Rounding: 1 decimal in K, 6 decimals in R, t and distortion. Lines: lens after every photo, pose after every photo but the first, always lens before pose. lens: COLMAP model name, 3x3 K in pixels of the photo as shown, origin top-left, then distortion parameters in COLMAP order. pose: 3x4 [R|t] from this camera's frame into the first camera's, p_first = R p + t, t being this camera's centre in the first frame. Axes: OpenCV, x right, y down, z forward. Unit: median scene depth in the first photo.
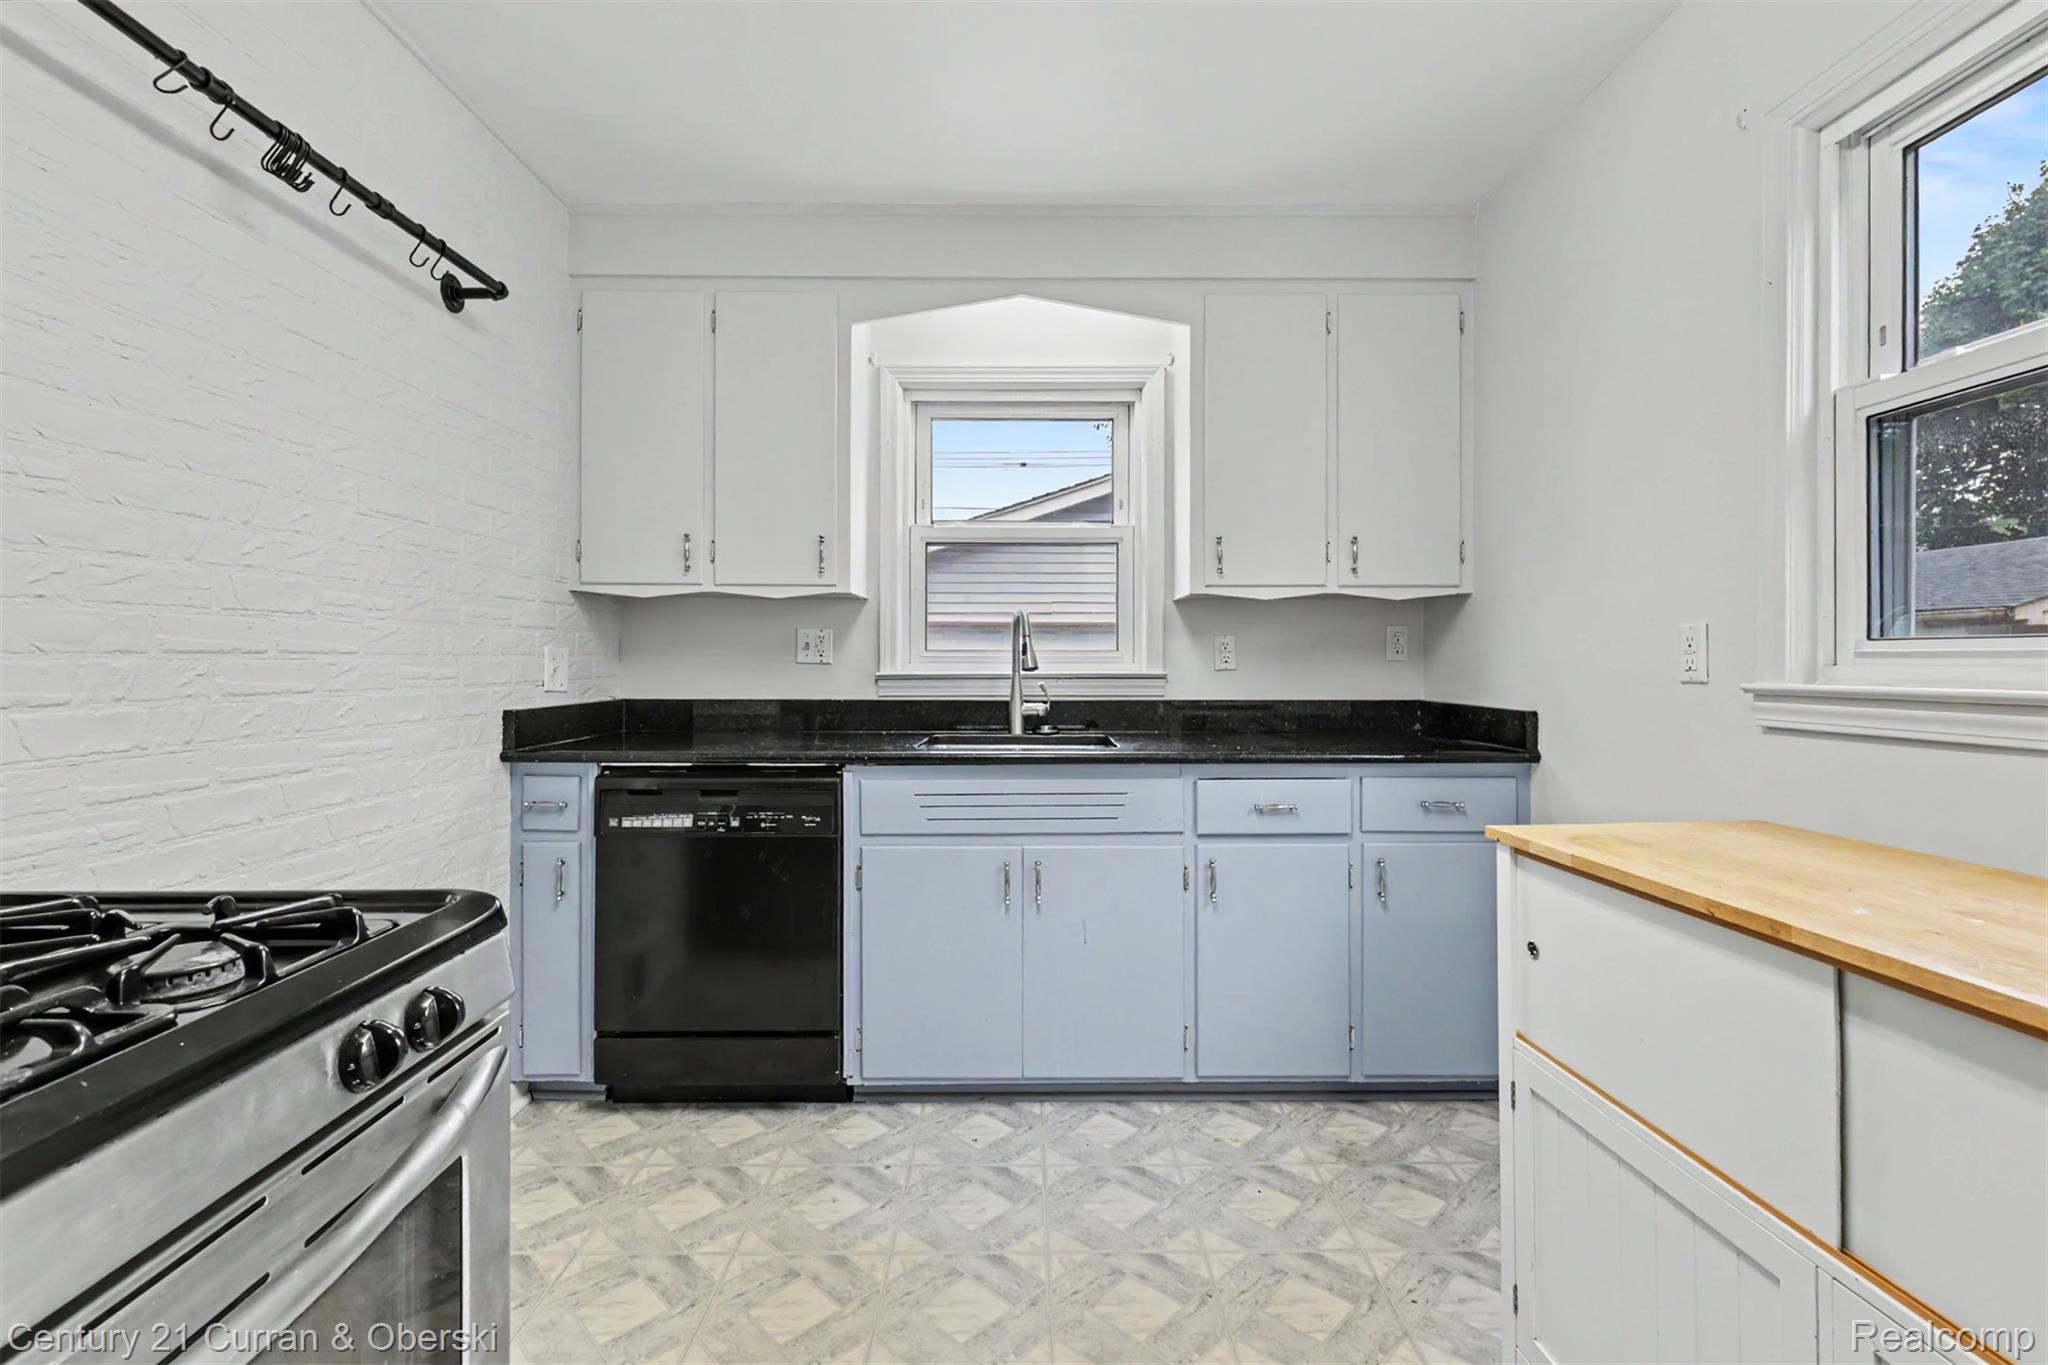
lens RADIAL K [[897.2, 0, 1029.2], [0, 897.2, 653.4], [0, 0, 1]] dist [-0.001514, -0.000626]
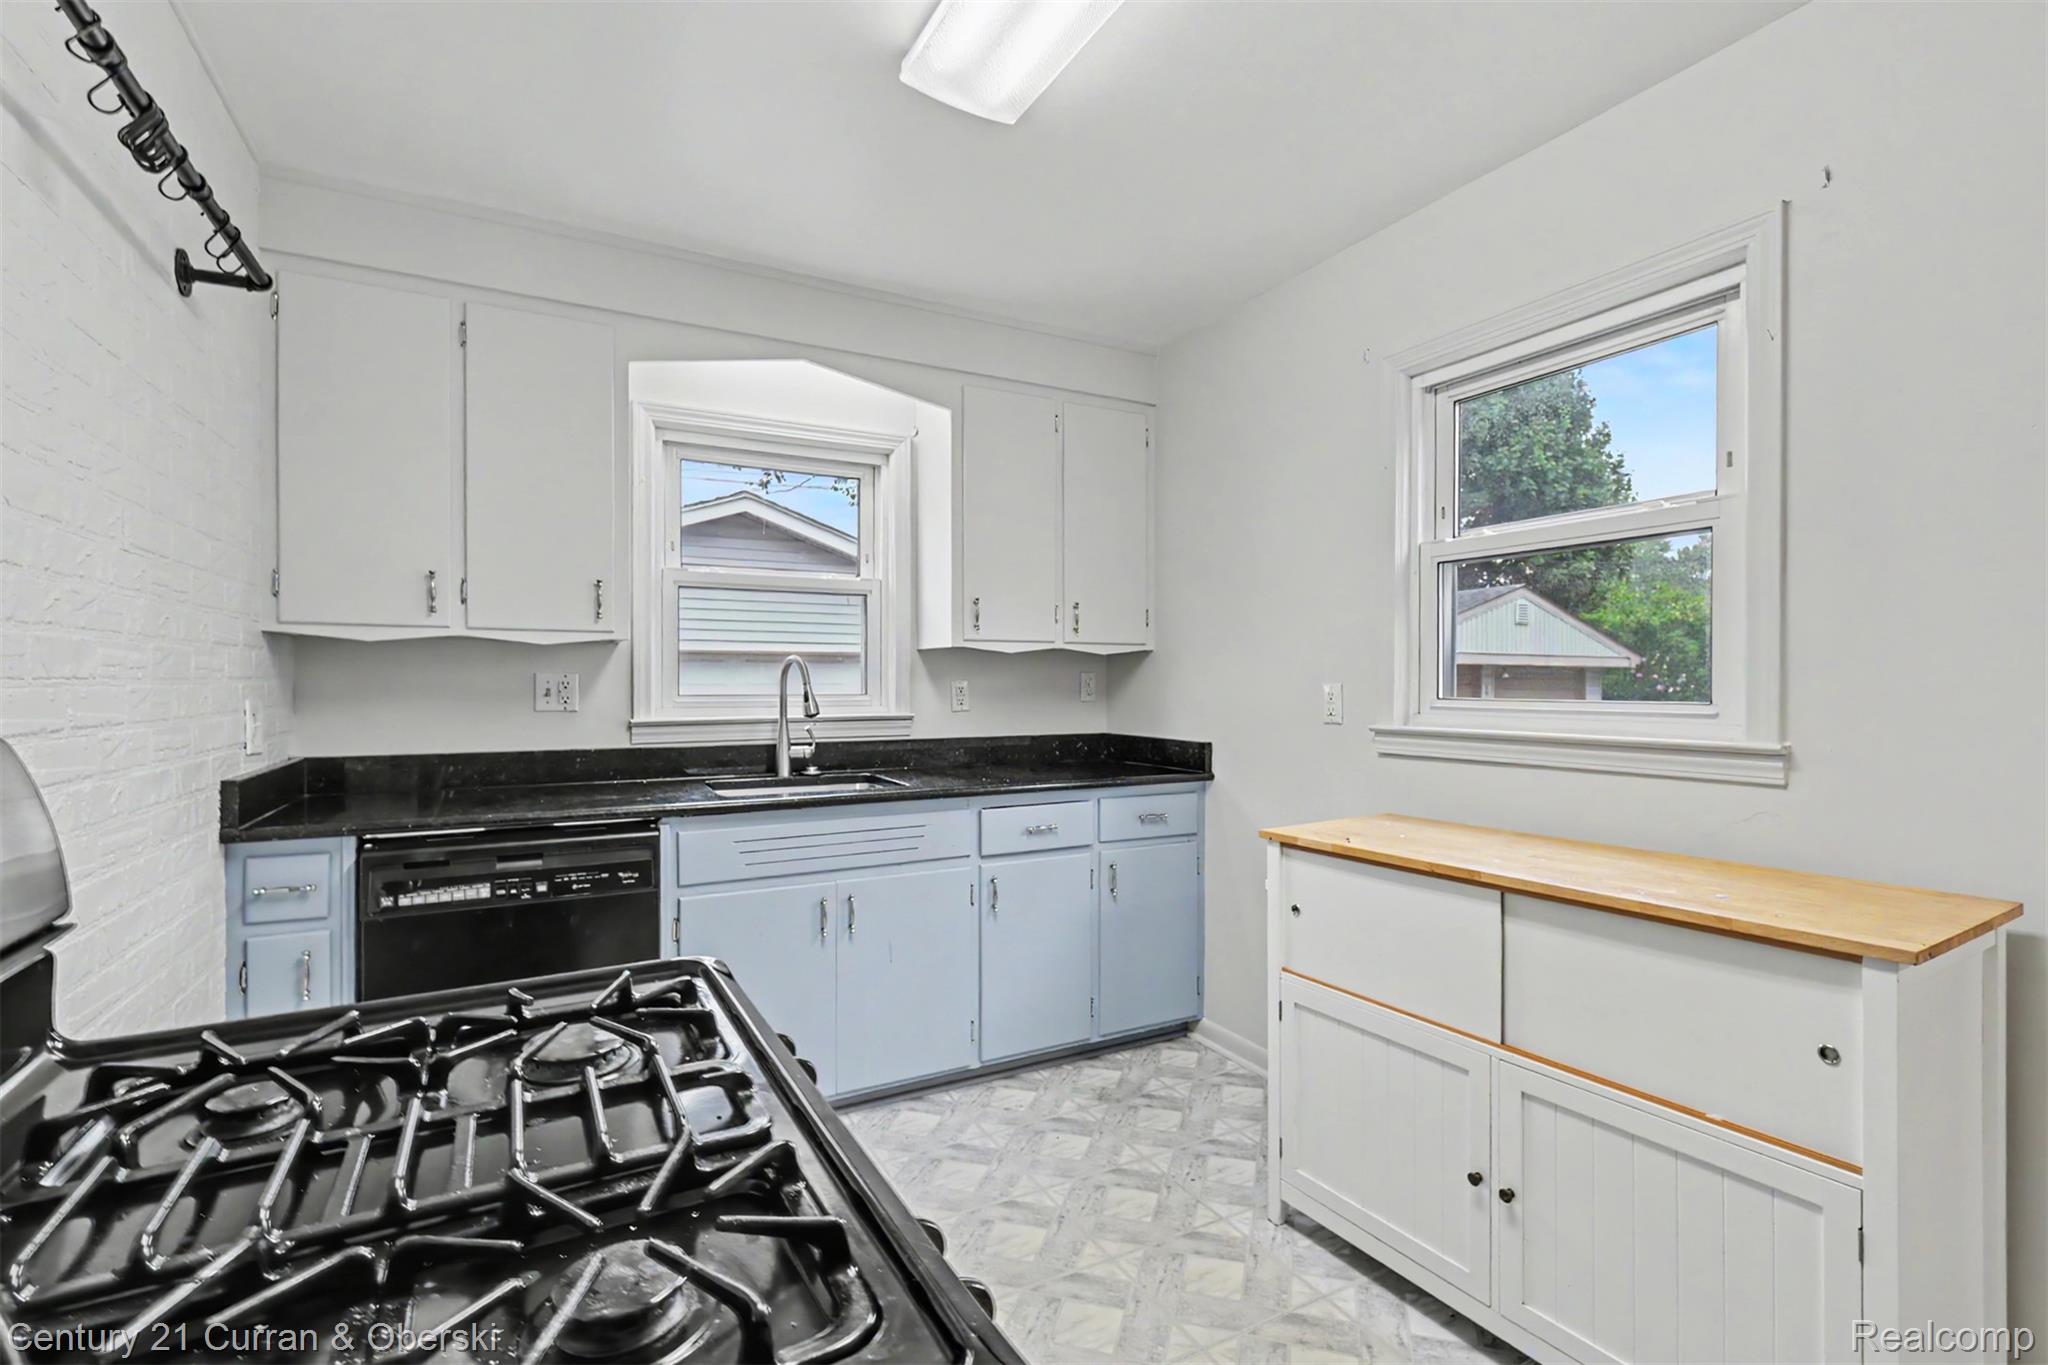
lens RADIAL K [[899.2, 0, 1031.5], [0, 899.2, 684.3], [0, 0, 1]] dist [0.000380, 0.000312]
pose [[0.887567, -0.001639, 0.460675, -0.296509], [-0.002509, 0.999962, 0.008392, -0.033135], [-0.460671, -0.008604, 0.887529, -0.072127]]
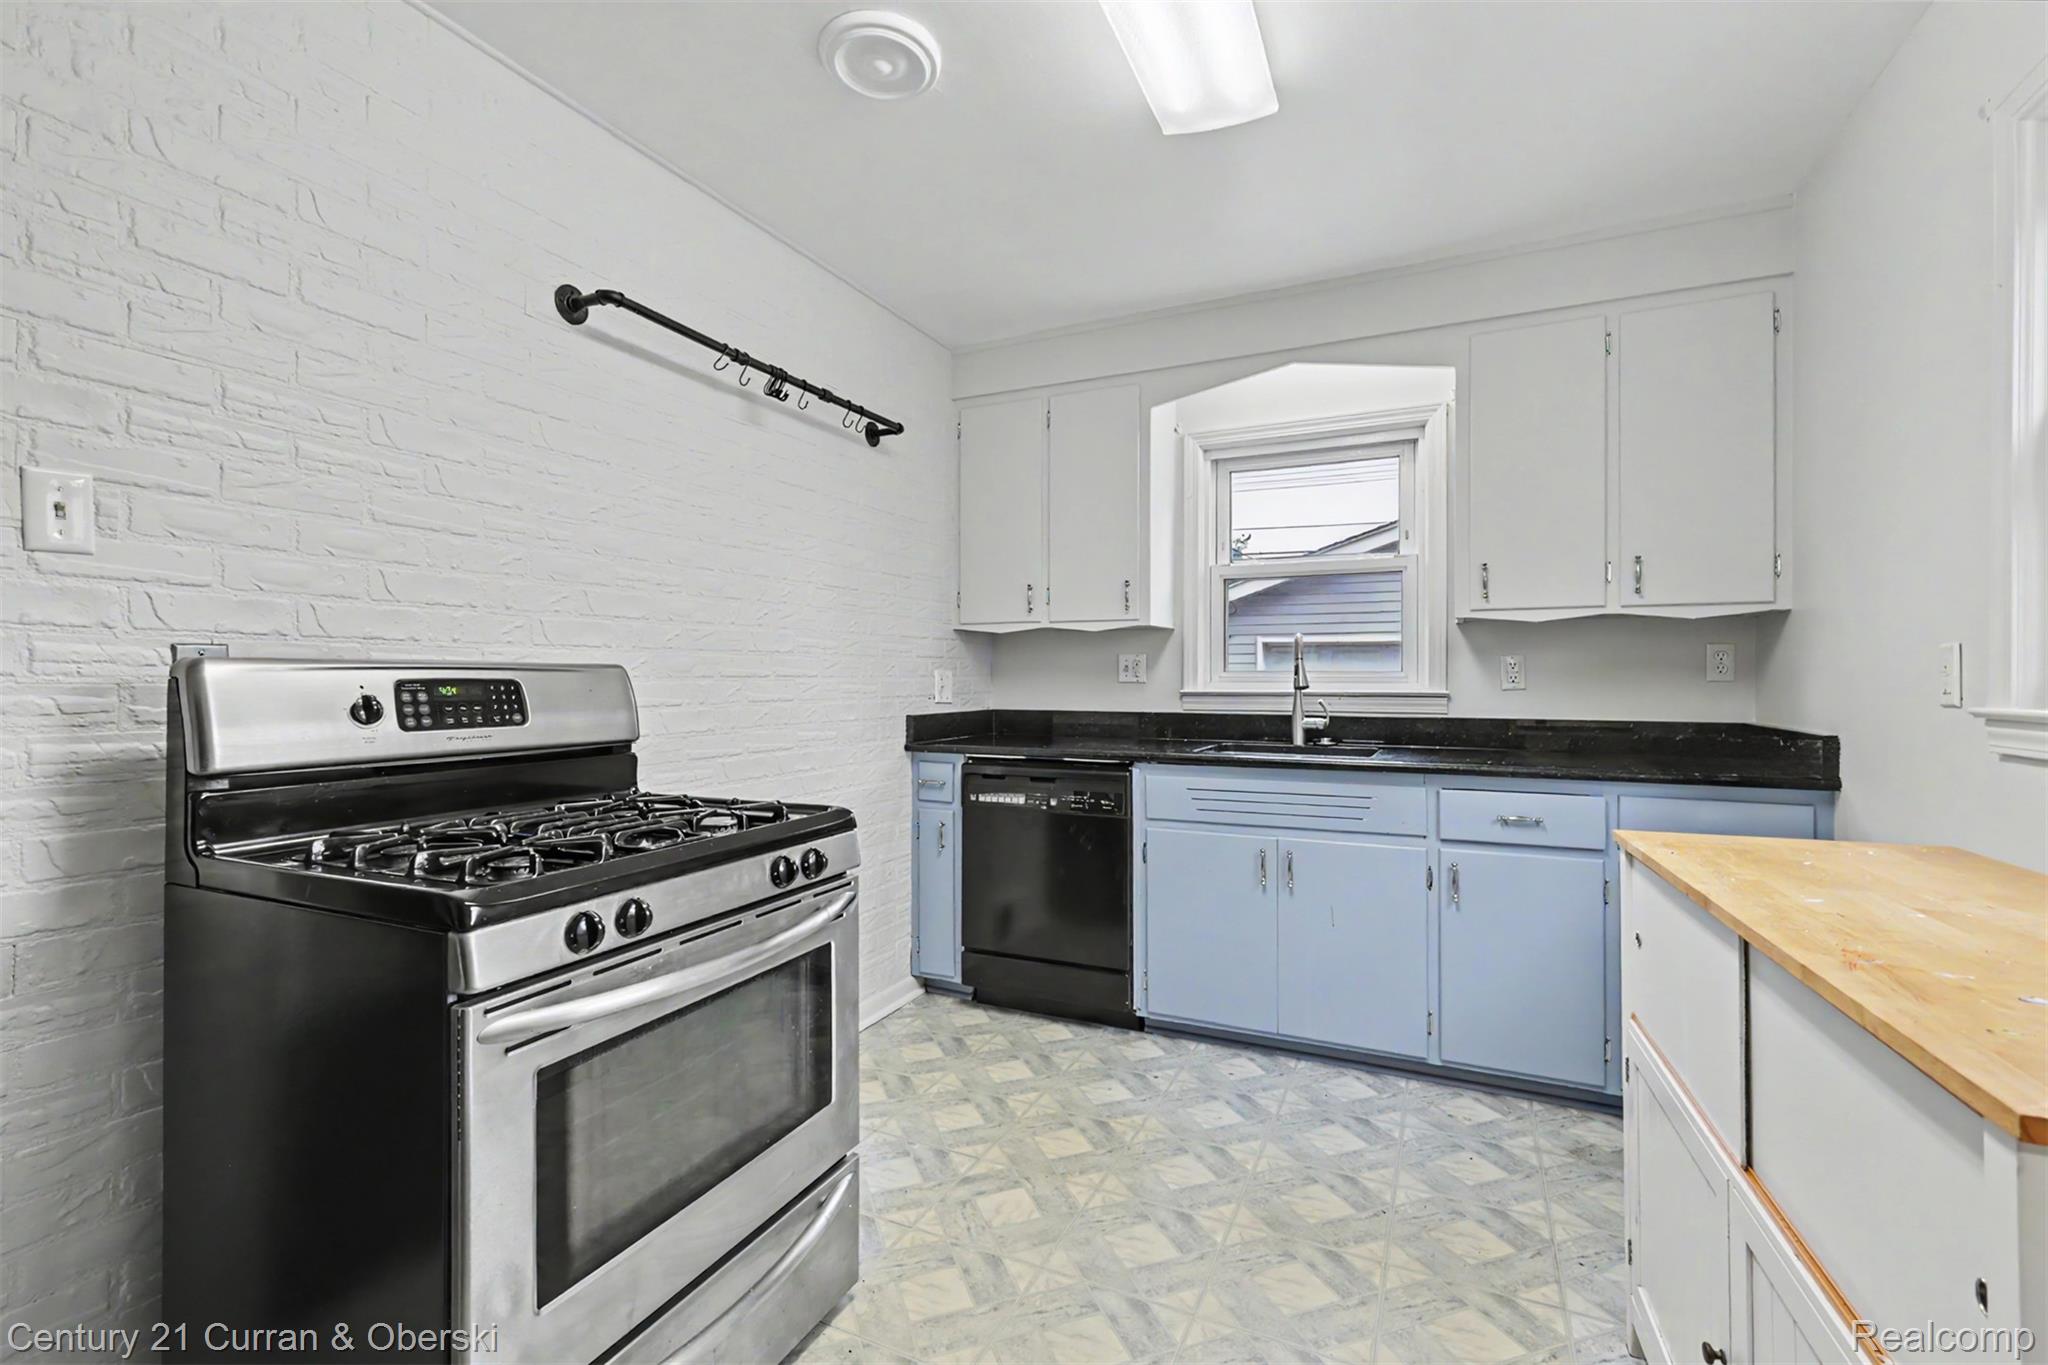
lens RADIAL K [[877.9, 0, 1046.5], [0, 877.9, 669.8], [0, 0, 1]] dist [0.000636, 0.000029]
pose [[0.908344, -0.003858, -0.418206, 0.200554], [0.003559, 0.999993, -0.001495, -0.006060], [0.418208, -0.000130, 0.908351, -0.179744]]
